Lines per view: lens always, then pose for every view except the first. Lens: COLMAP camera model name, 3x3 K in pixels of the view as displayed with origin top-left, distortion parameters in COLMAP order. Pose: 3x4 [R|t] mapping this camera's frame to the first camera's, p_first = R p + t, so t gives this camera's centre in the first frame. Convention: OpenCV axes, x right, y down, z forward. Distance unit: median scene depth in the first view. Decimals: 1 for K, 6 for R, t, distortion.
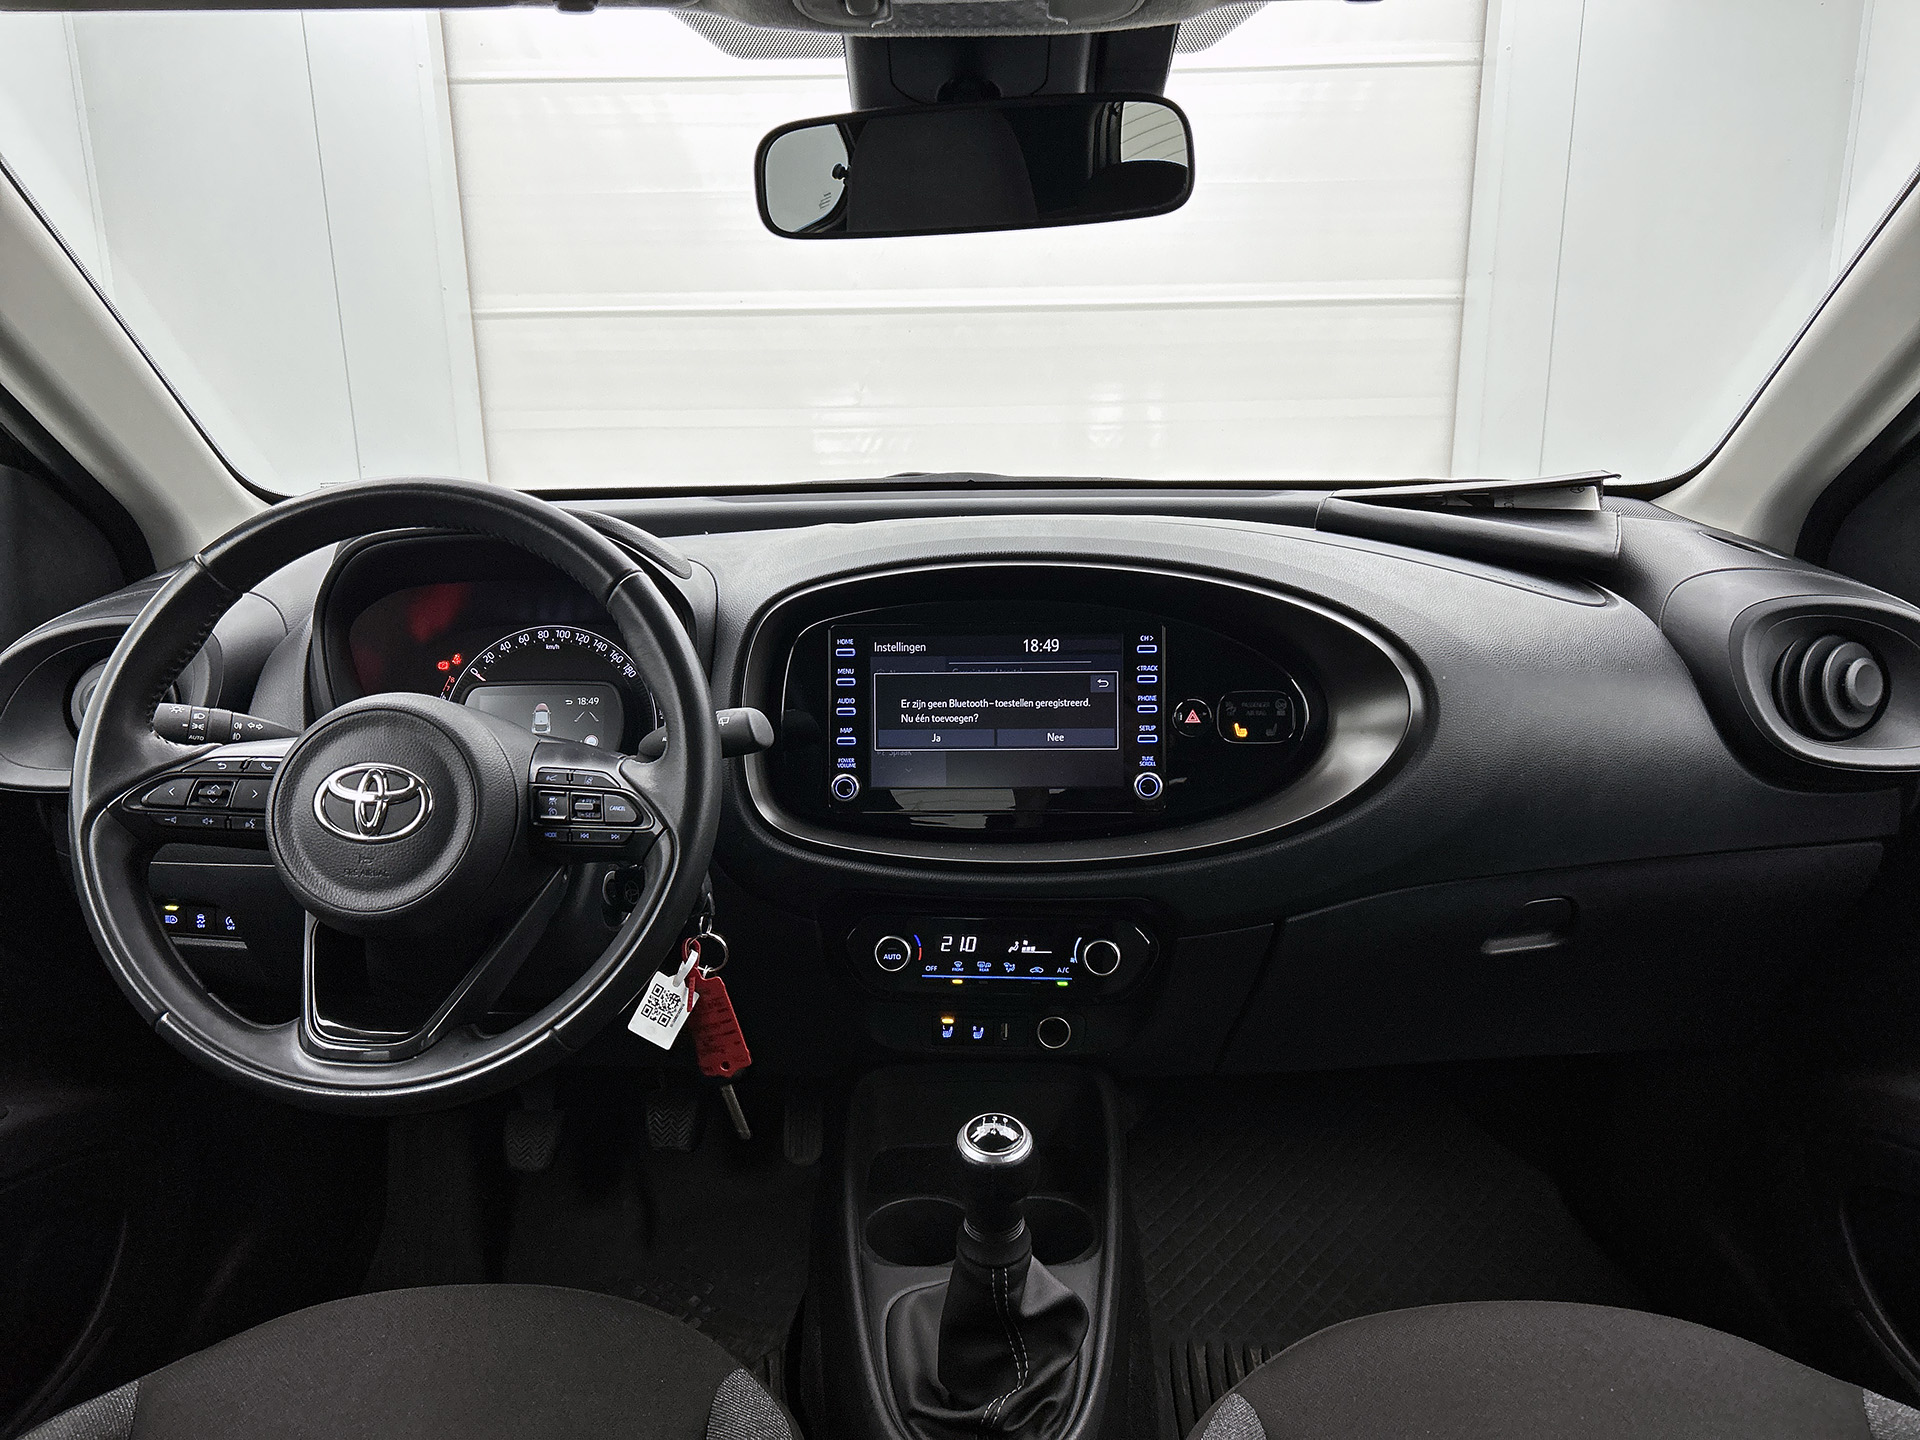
lens RADIAL K [[1428.0, 0, 960.0], [0, 1428.0, 720.0], [0, 0, 1]] dist [0.103751, -0.190900]
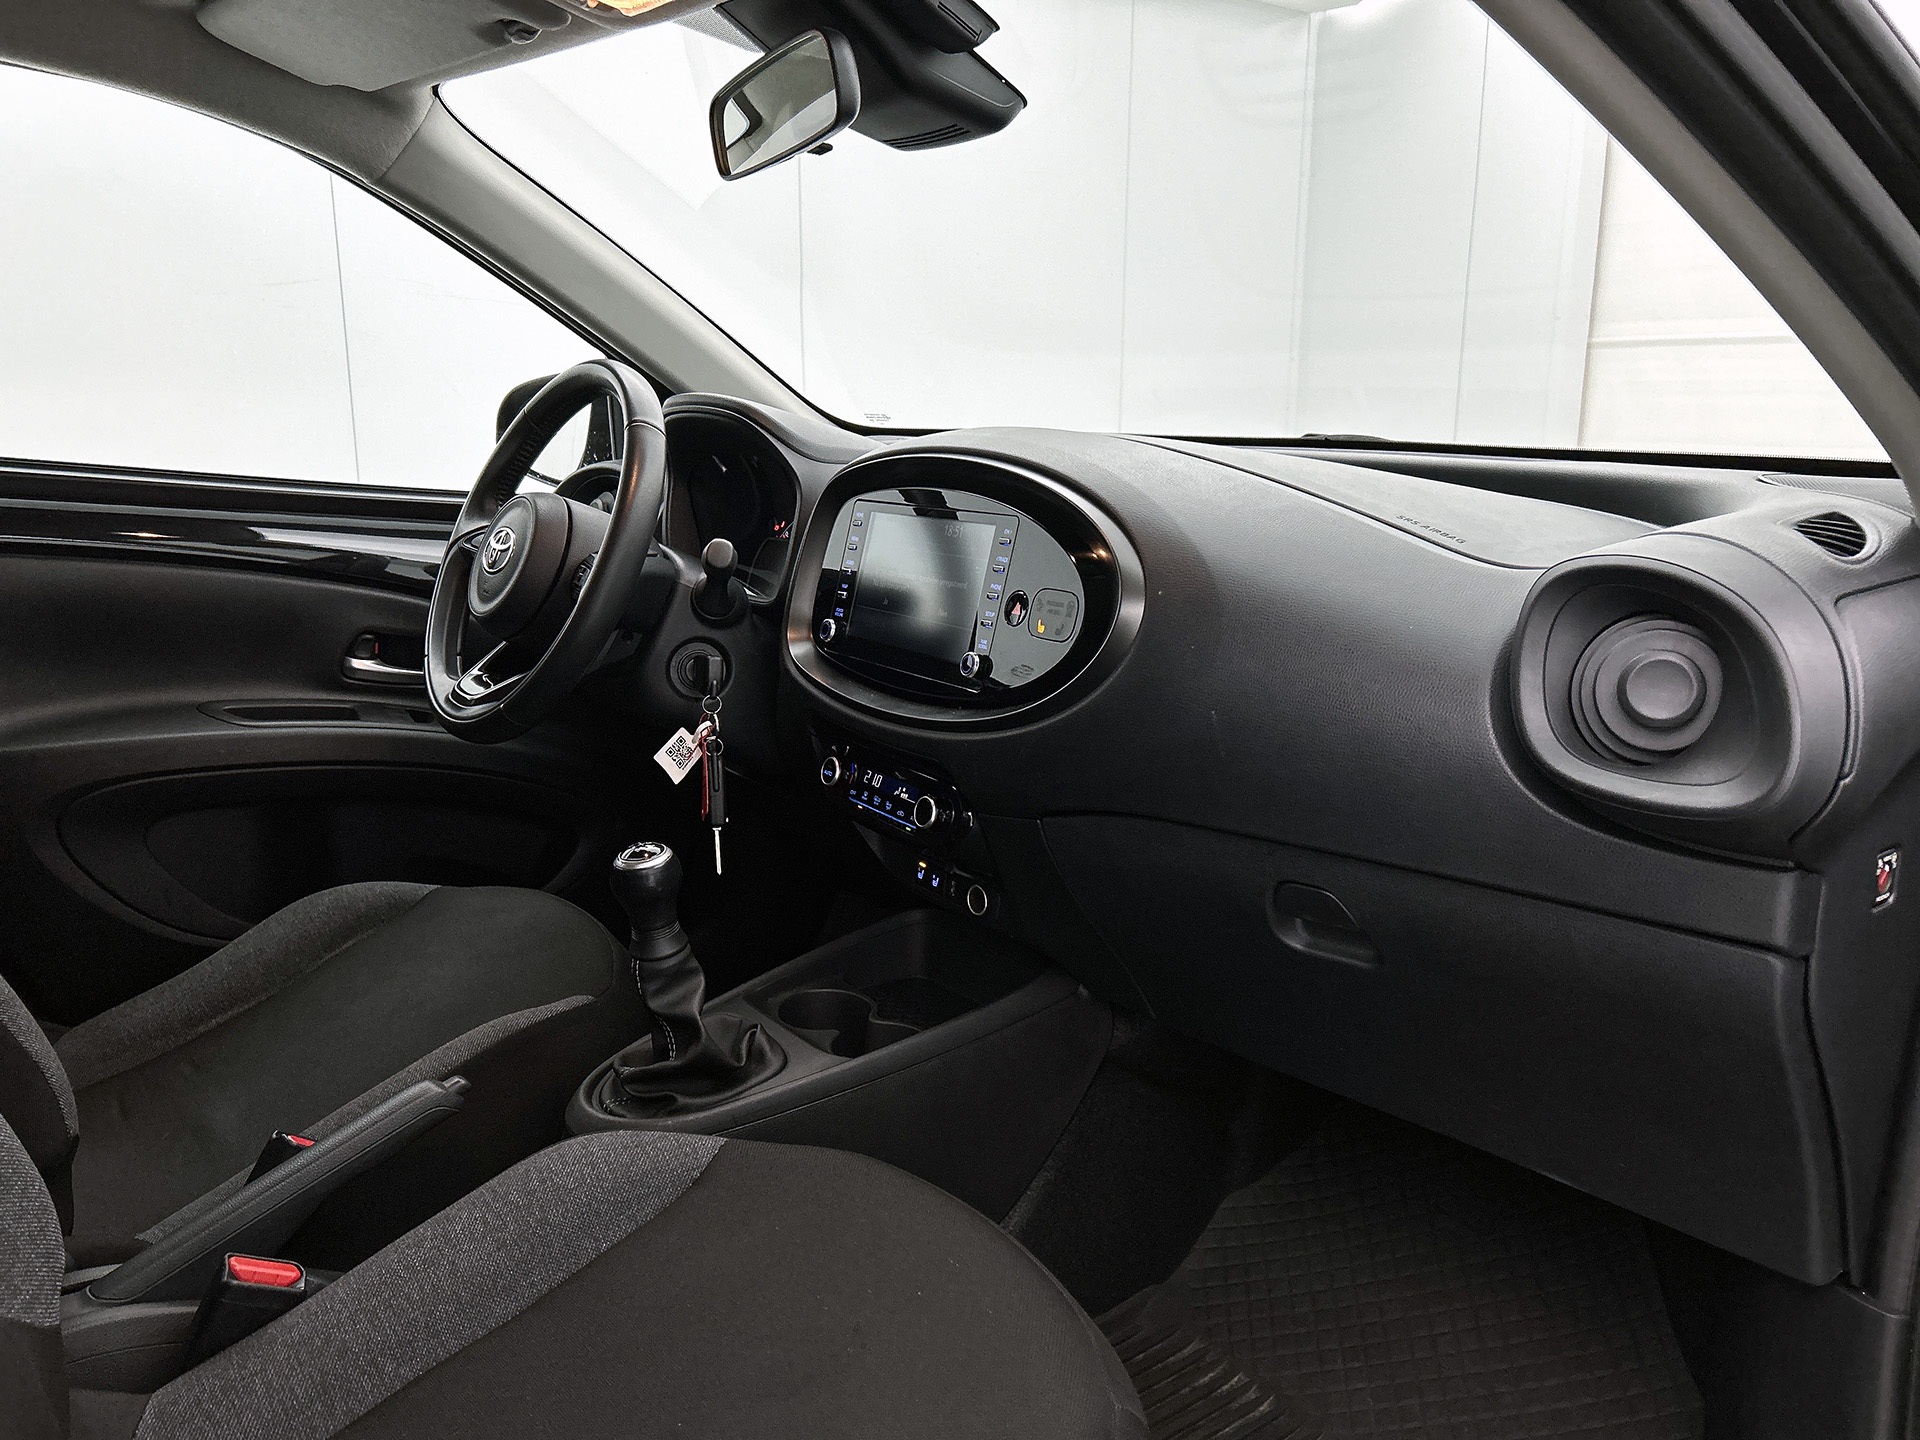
lens RADIAL K [[1428.0, 0, 960.0], [0, 1428.0, 720.0], [0, 0, 1]] dist [0.103751, -0.190900]
pose [[0.592616, 0.186510, -0.783595, 1.170328], [-0.221260, 0.973094, 0.064280, 0.022369], [0.774500, 0.135285, 0.617938, 0.395332]]
